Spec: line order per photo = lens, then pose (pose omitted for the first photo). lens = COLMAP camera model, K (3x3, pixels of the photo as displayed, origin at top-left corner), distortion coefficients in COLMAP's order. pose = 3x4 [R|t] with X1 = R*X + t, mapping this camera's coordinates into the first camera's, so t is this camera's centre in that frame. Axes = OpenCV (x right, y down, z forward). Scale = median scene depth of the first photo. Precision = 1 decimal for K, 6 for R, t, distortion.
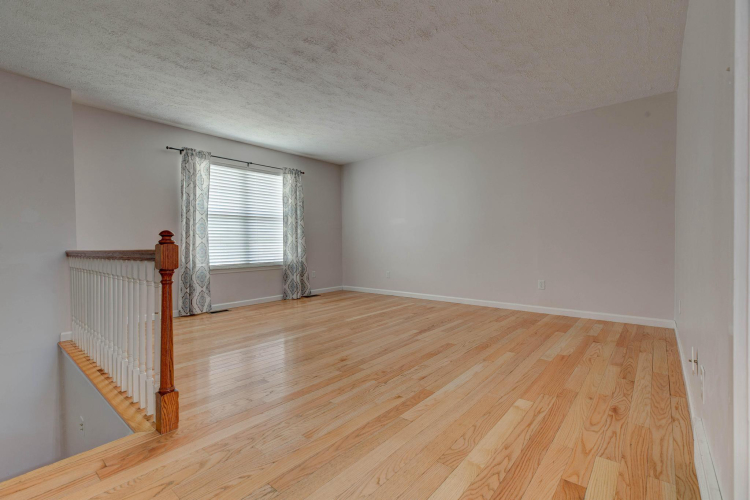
lens RADIAL K [[335.5, 0, 371.7], [0, 335.5, 250.8], [0, 0, 1]] dist [0.007136, -0.003689]
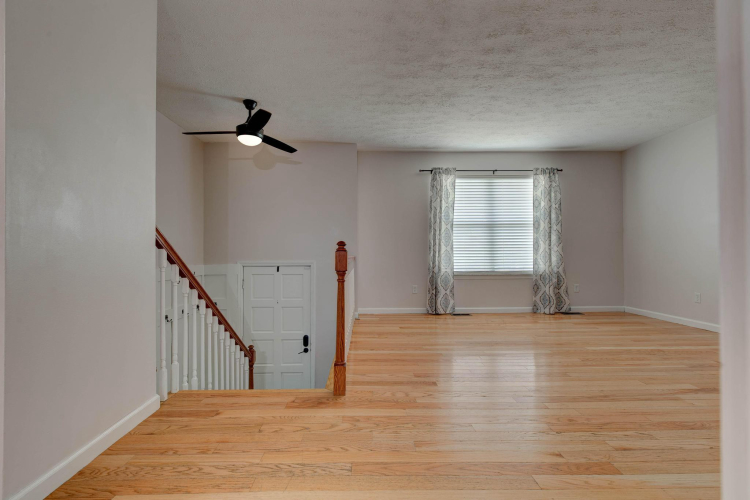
lens RADIAL K [[335.5, 0, 372.6], [0, 335.5, 251.3], [0, 0, 1]] dist [0.007136, -0.003689]
pose [[0.668427, 0.004513, -0.743764, 0.203969], [-0.019308, 0.999750, -0.011285, -0.003959], [0.743527, 0.021904, 0.668347, 0.097550]]
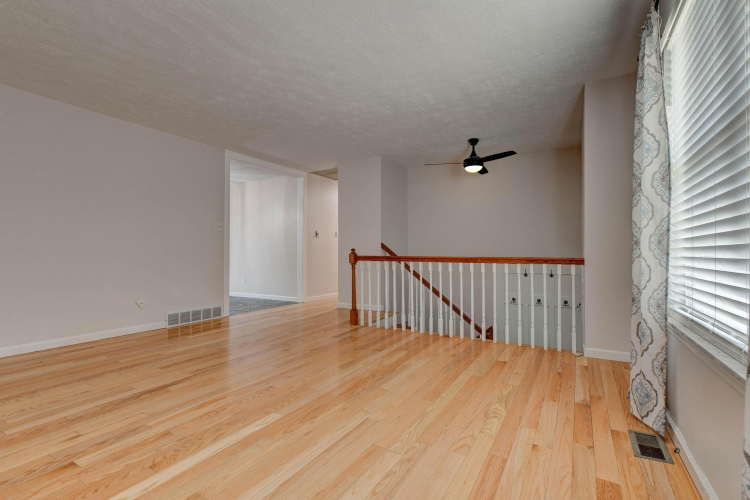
lens RADIAL K [[335.5, 0, 369.7], [0, 335.5, 250.4], [0, 0, 1]] dist [0.007136, -0.003689]
pose [[-0.986989, 0.009456, -0.160511, -0.149025], [0.006315, 0.999779, 0.020073, -0.045541], [0.160666, 0.018798, -0.986830, 1.708654]]
